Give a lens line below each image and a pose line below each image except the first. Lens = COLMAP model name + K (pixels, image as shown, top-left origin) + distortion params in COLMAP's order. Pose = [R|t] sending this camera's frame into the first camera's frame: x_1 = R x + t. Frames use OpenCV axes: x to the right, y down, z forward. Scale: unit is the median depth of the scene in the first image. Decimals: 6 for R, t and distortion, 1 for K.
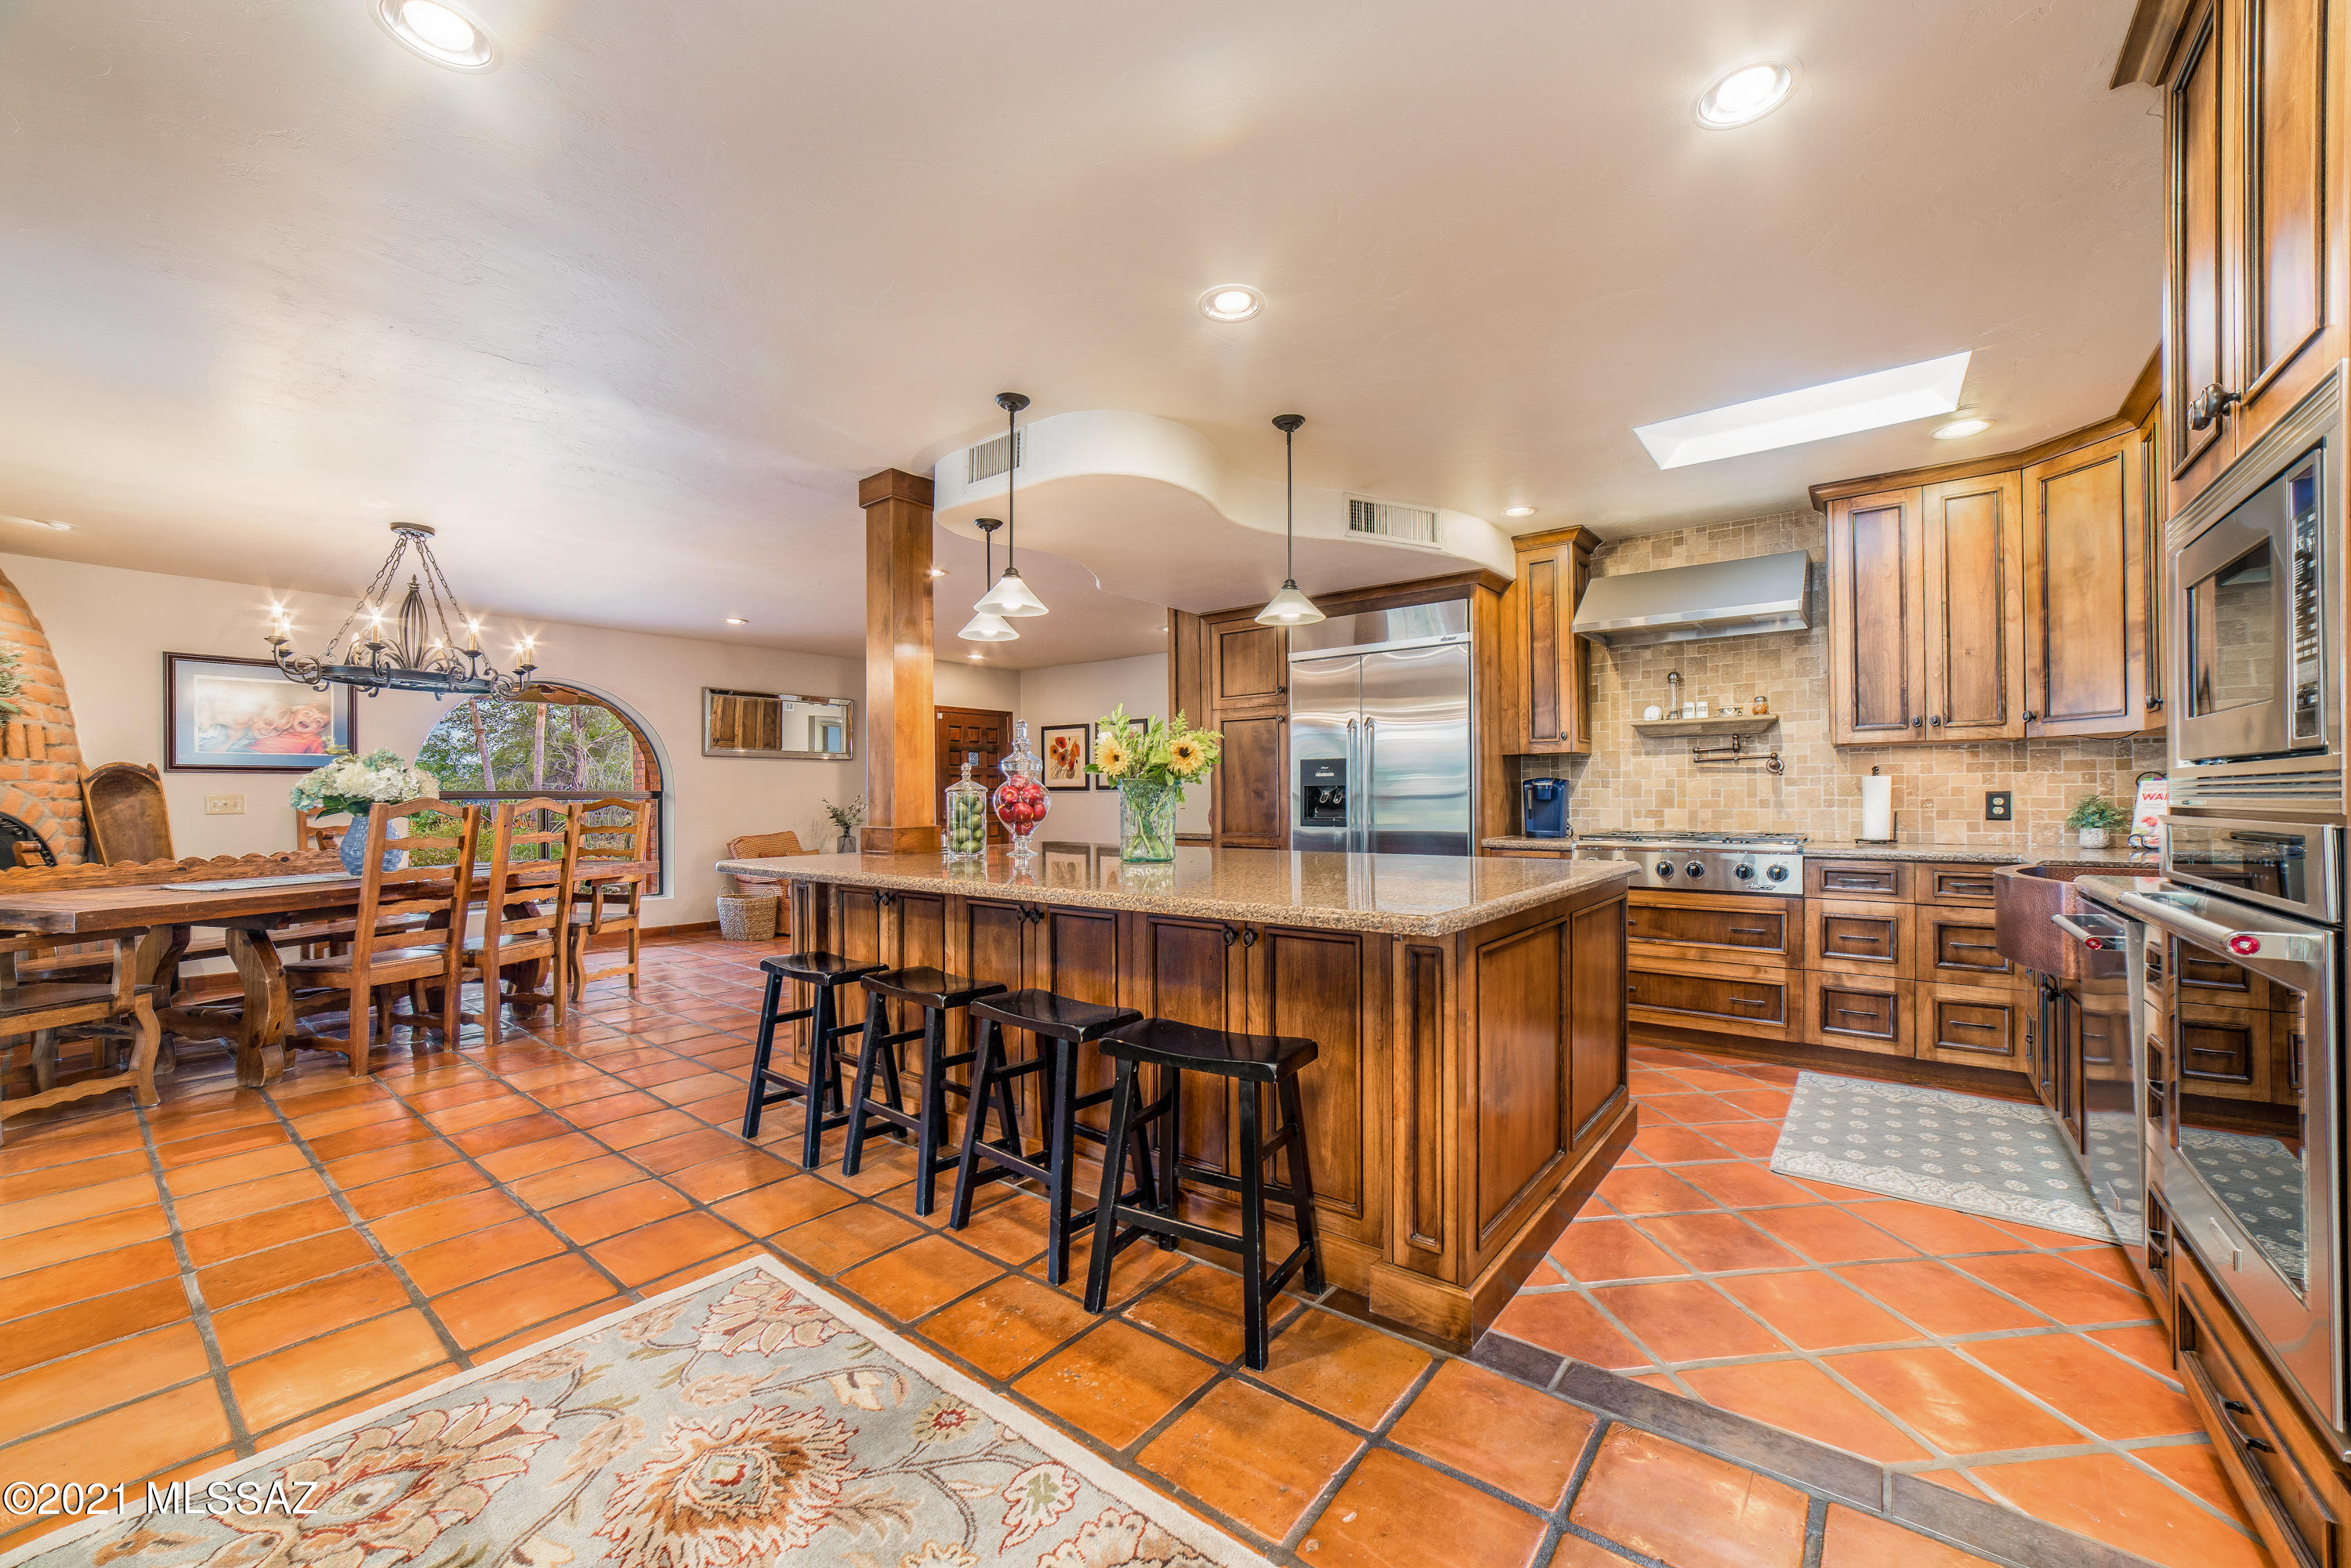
lens RADIAL K [[897.7, 0, 1177.8], [0, 897.7, 809.4], [0, 0, 1]] dist [-0.001211, 0.000013]
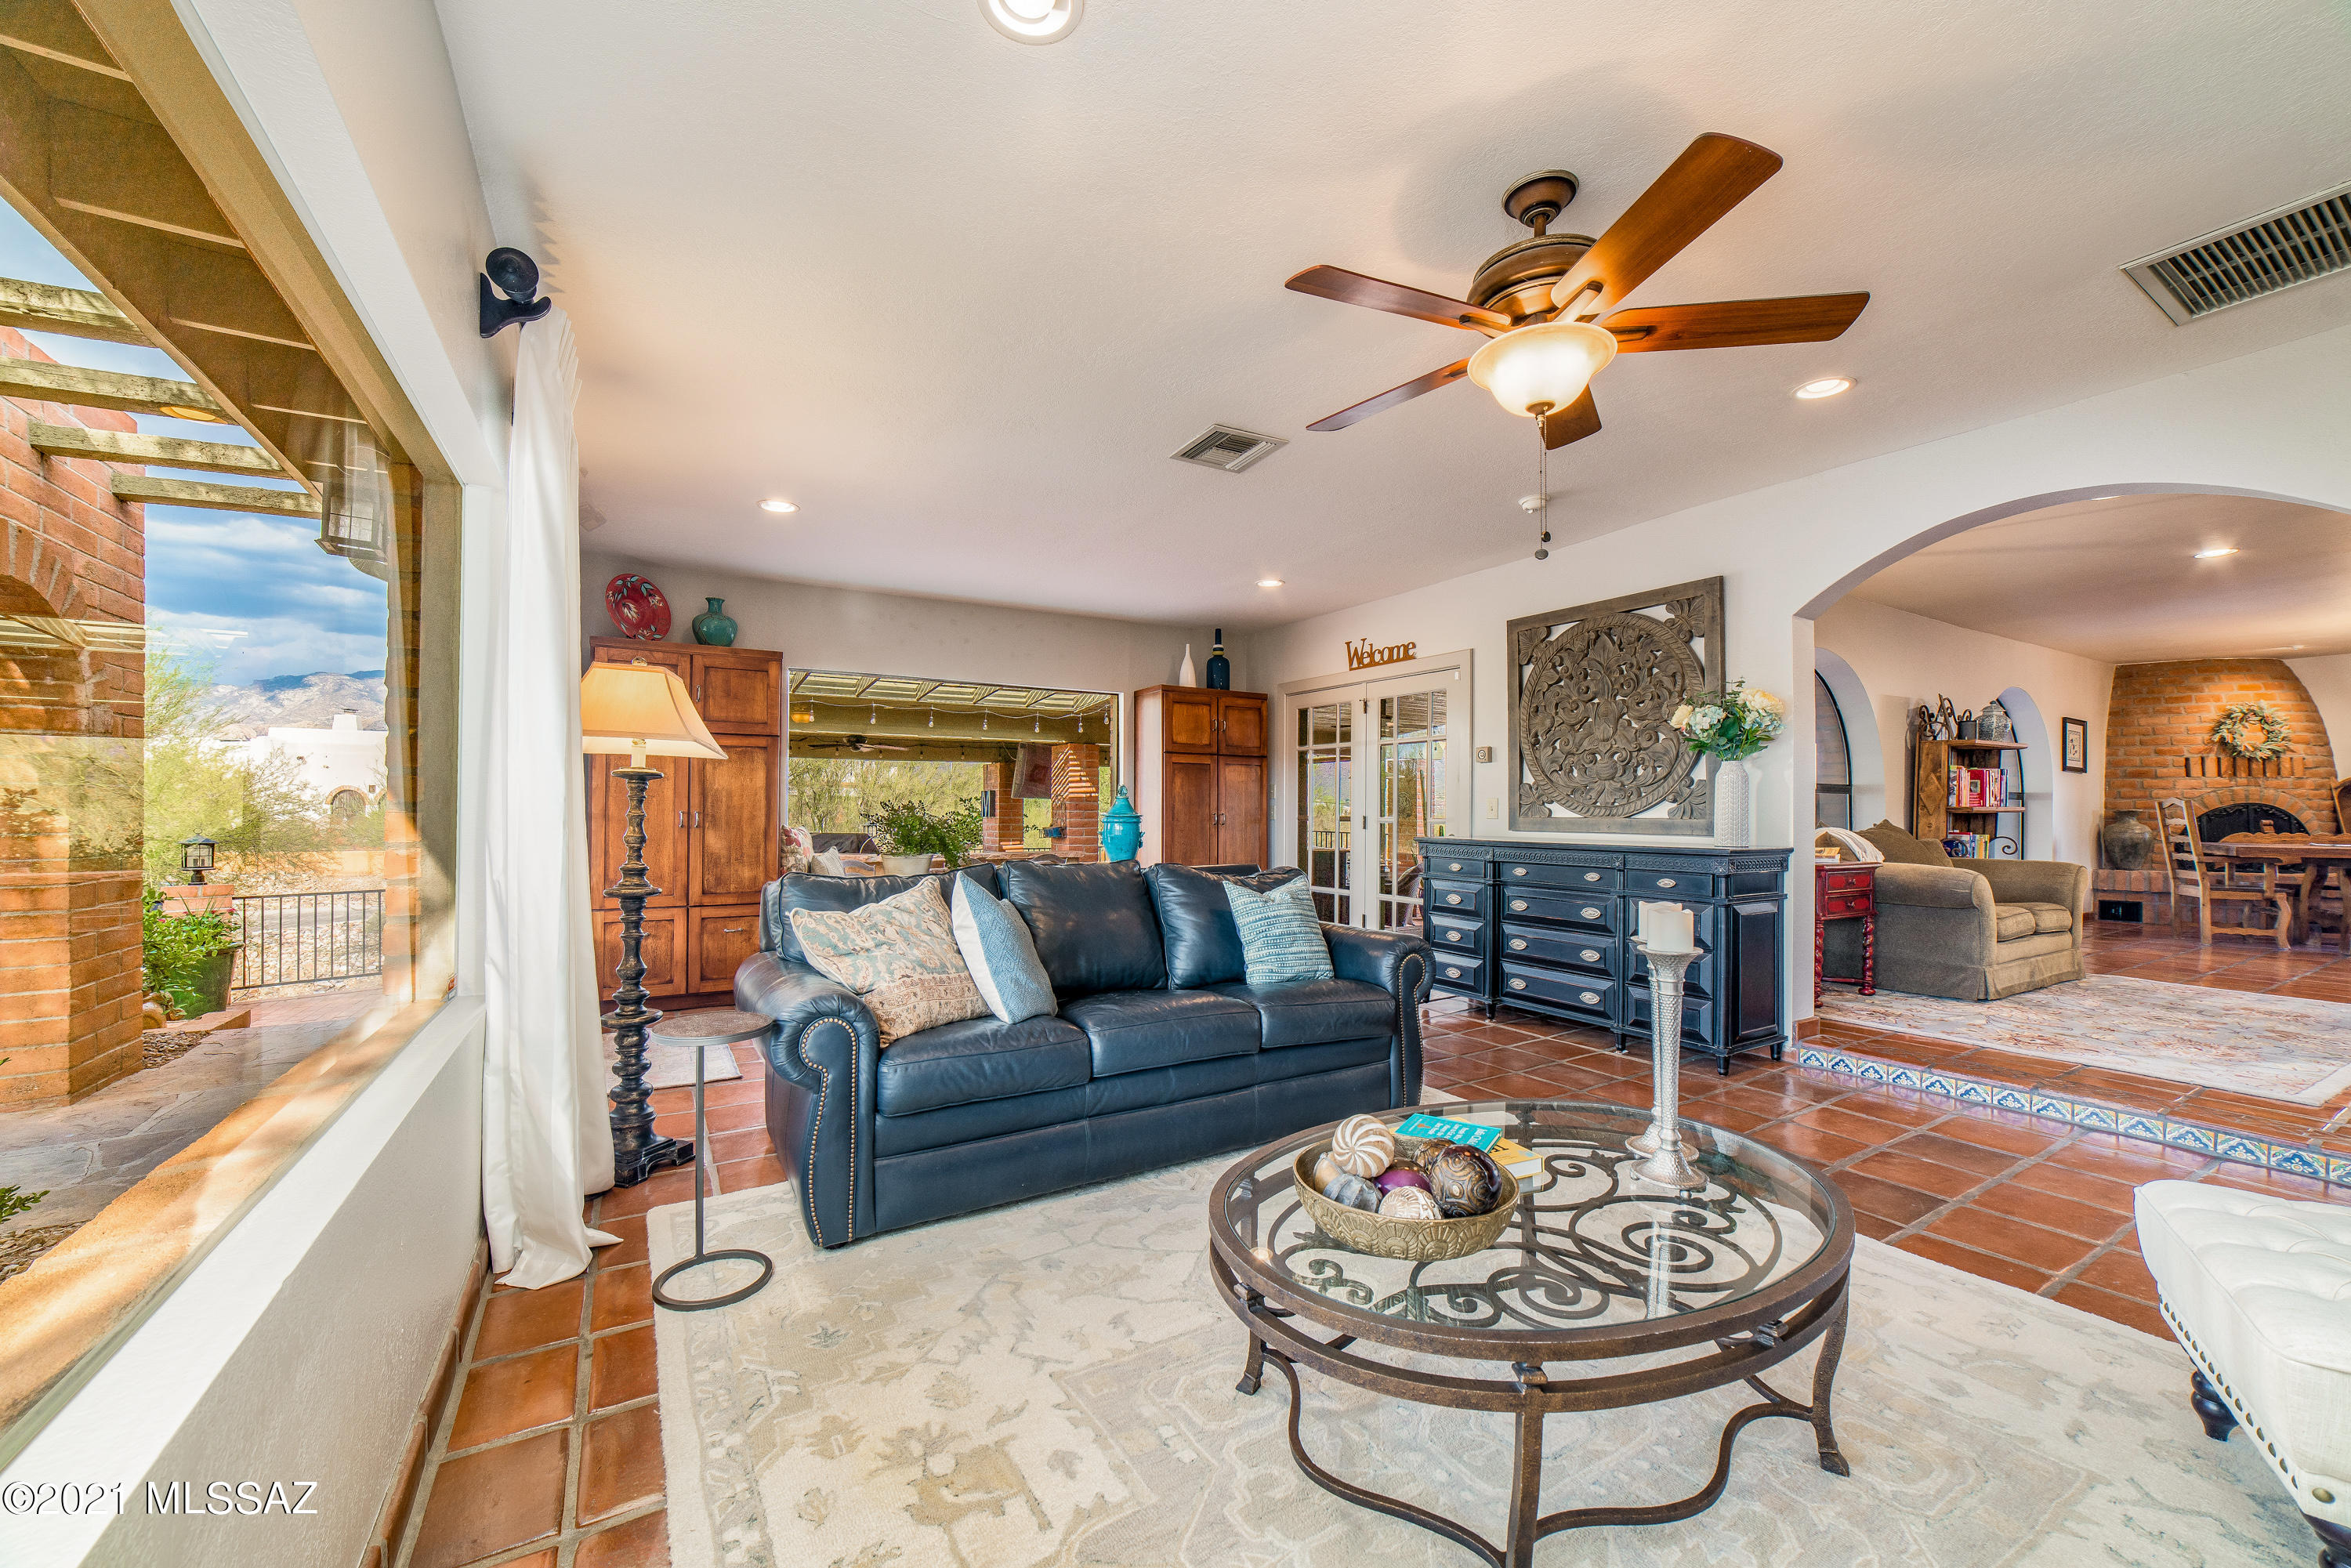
lens RADIAL K [[897.7, 0, 1177.8], [0, 897.7, 809.4], [0, 0, 1]] dist [-0.001211, 0.000013]
pose [[-0.362126, -0.008729, -0.932088, 1.385633], [-0.018069, 0.999834, -0.002343, 0.062700], [0.931954, 0.015993, -0.362224, -0.491901]]
